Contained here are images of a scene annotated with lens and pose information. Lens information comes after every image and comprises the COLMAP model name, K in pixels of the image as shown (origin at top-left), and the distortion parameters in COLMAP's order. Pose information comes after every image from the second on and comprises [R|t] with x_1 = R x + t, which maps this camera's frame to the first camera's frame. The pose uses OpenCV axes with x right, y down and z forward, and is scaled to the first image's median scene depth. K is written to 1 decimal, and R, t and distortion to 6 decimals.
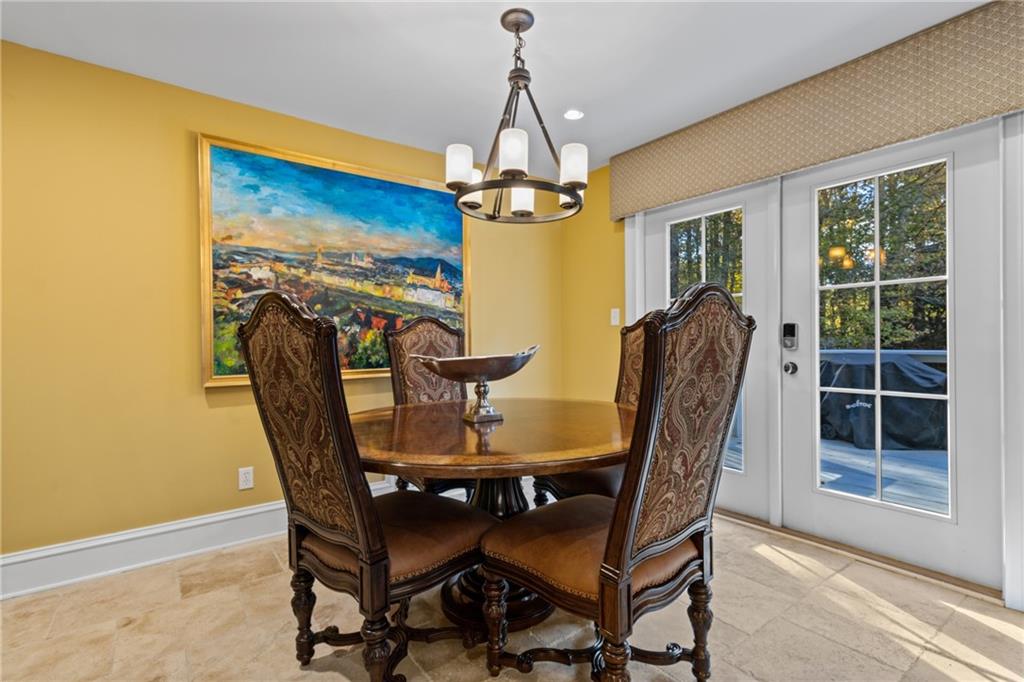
lens RADIAL K [[479.6, 0, 513.3], [0, 479.6, 339.3], [0, 0, 1]] dist [0.004446, 0.000617]
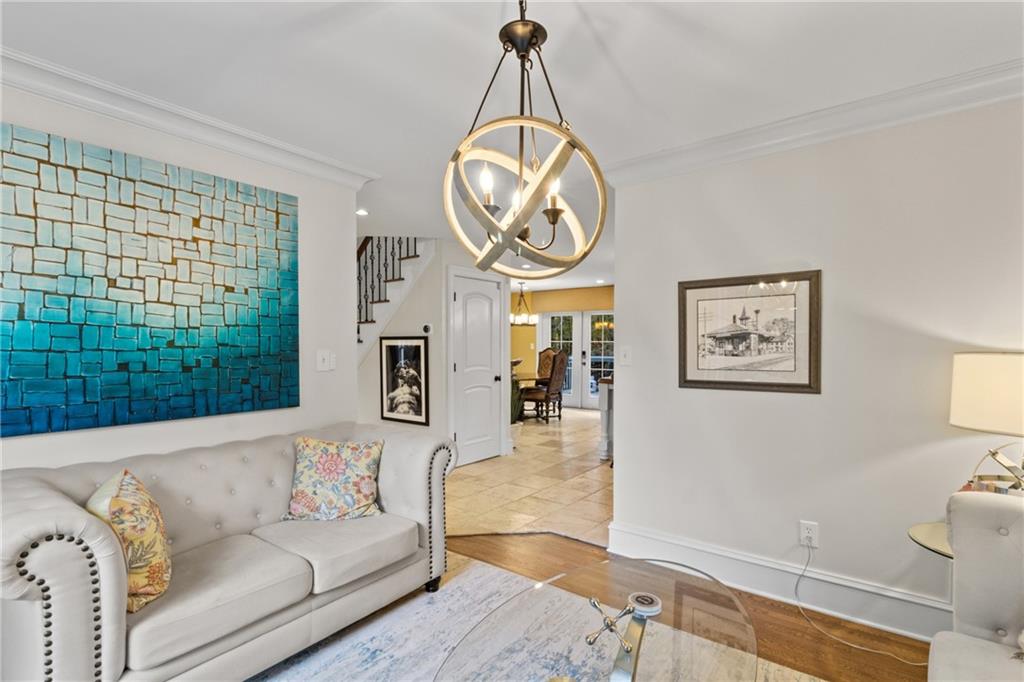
lens RADIAL K [[479.6, 0, 512.0], [0, 479.6, 344.5], [0, 0, 1]] dist [0.004446, 0.000617]
pose [[0.962664, 0.005421, 0.270643, -0.920593], [-0.006513, 0.999974, 0.003137, -0.091391], [-0.270619, -0.004782, 0.962675, -2.327464]]
